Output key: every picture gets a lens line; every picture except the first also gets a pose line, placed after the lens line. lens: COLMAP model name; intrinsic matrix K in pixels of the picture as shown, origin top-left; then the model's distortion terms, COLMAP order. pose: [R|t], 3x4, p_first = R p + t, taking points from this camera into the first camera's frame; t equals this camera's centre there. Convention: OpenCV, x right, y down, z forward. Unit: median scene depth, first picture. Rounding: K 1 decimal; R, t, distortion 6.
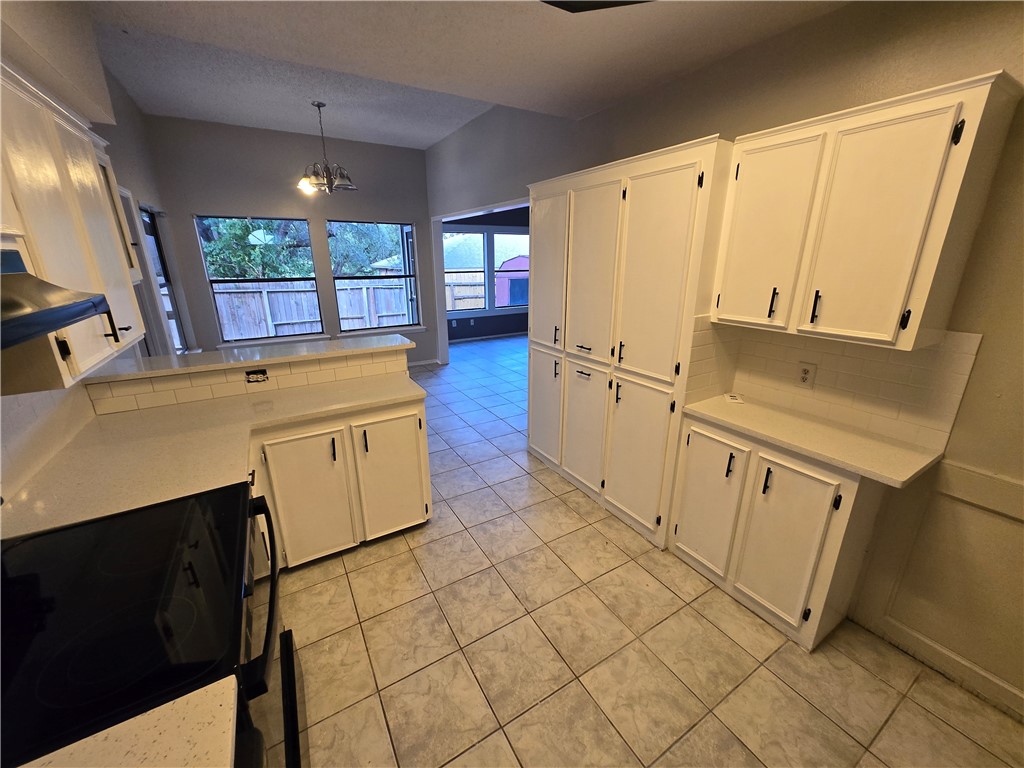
lens RADIAL K [[400.4, 0, 511.1], [0, 400.4, 380.2], [0, 0, 1]] dist [0.002814, -0.000555]
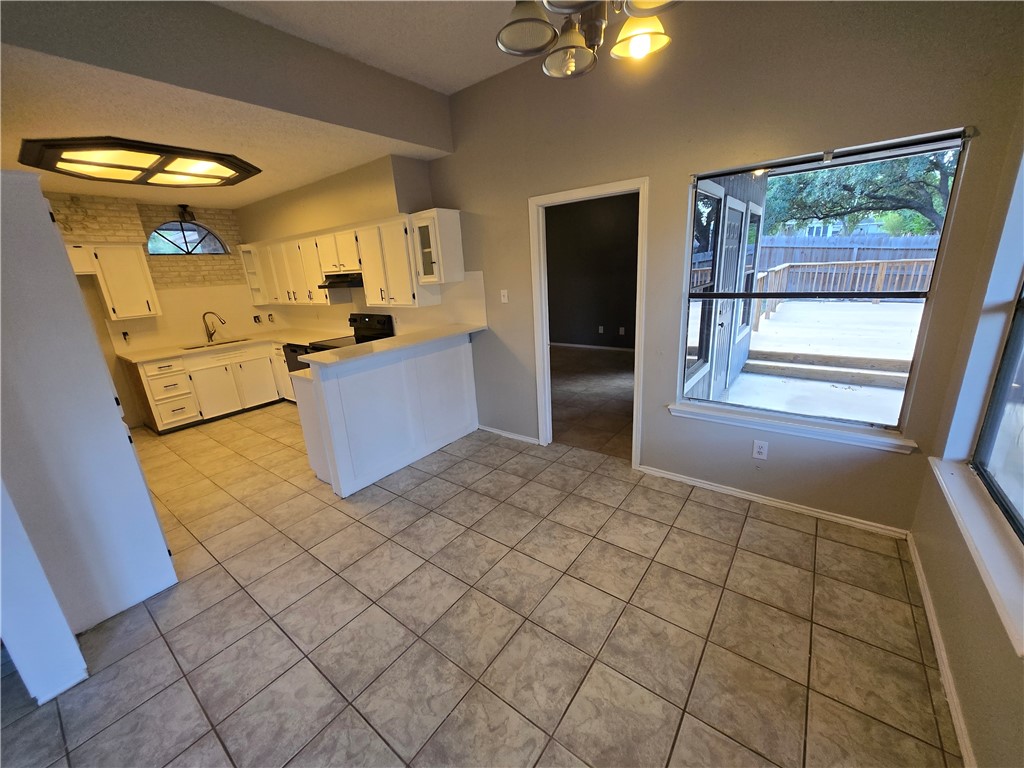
lens RADIAL K [[400.4, 0, 508.1], [0, 400.4, 381.3], [0, 0, 1]] dist [0.002814, -0.000555]
pose [[-0.928235, 0.155699, -0.337841, -0.457755], [-0.050342, 0.847259, 0.528789, -0.746454], [0.368571, 0.507849, -0.778618, 2.443594]]
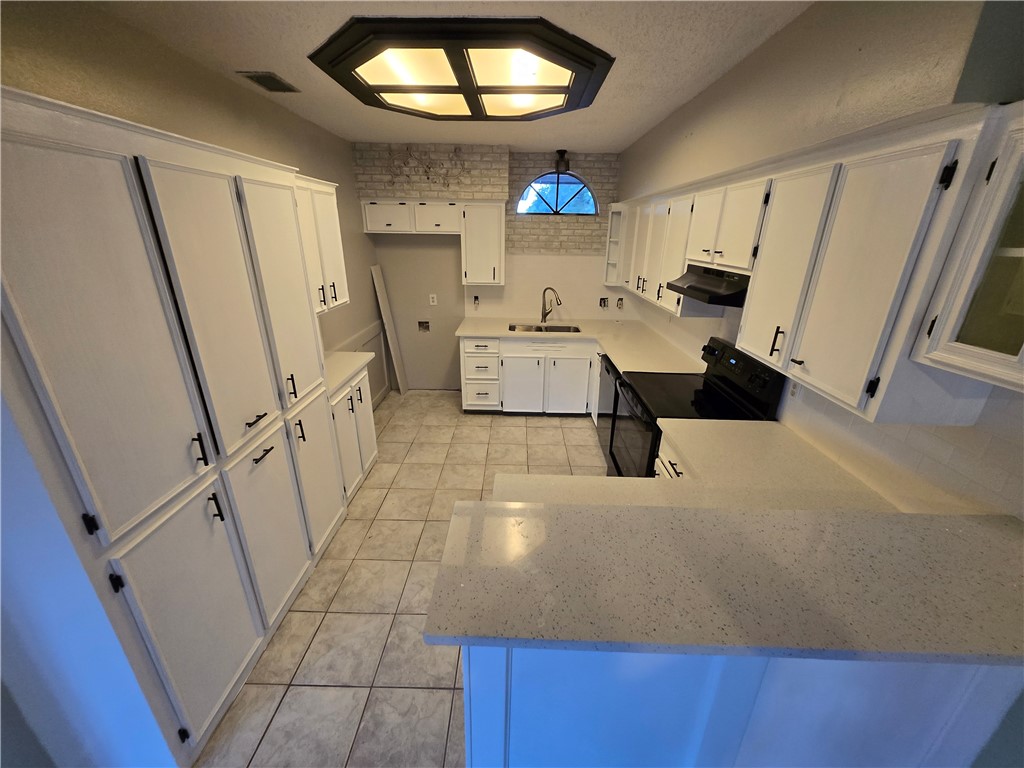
lens RADIAL K [[400.4, 0, 510.9], [0, 400.4, 381.3], [0, 0, 1]] dist [0.002814, -0.000555]
pose [[-0.847830, -0.195378, 0.492963, -0.567220], [0.144146, 0.809724, 0.568832, -0.521759], [-0.510301, 0.553331, -0.658345, 1.390684]]
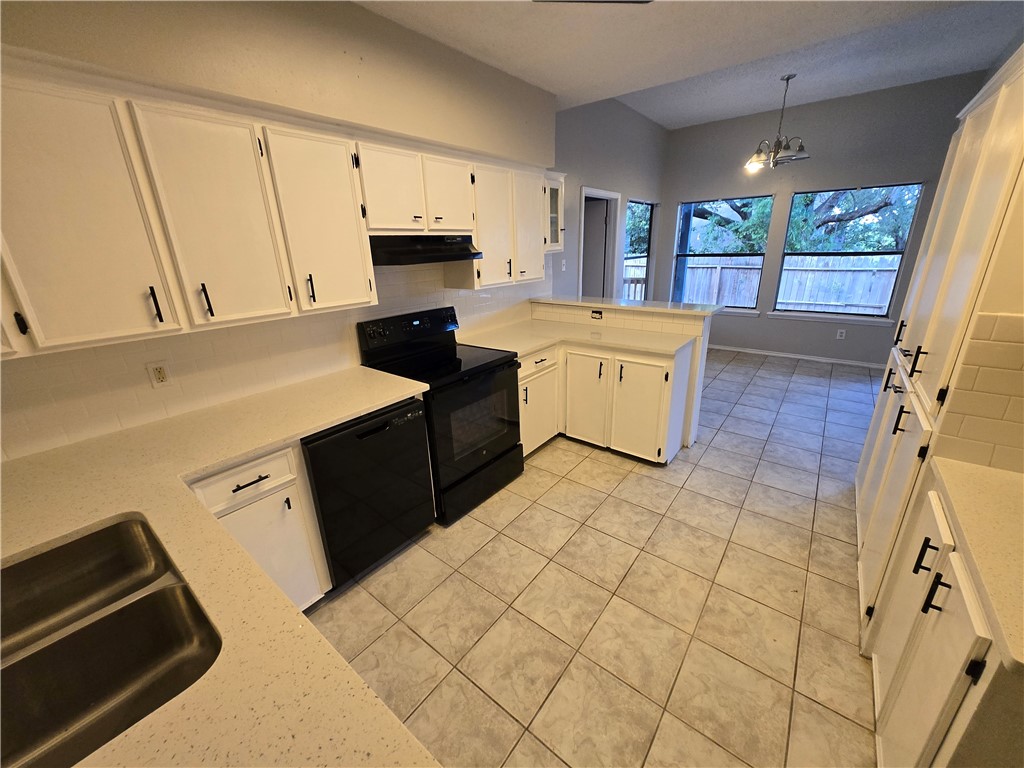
lens RADIAL K [[400.4, 0, 505.1], [0, 400.4, 381.2], [0, 0, 1]] dist [0.002814, -0.000555]
pose [[0.345861, 0.295137, -0.890659, 0.676618], [-0.249314, 0.944025, 0.216008, -0.013551], [0.904557, 0.147345, 0.400083, 0.113341]]
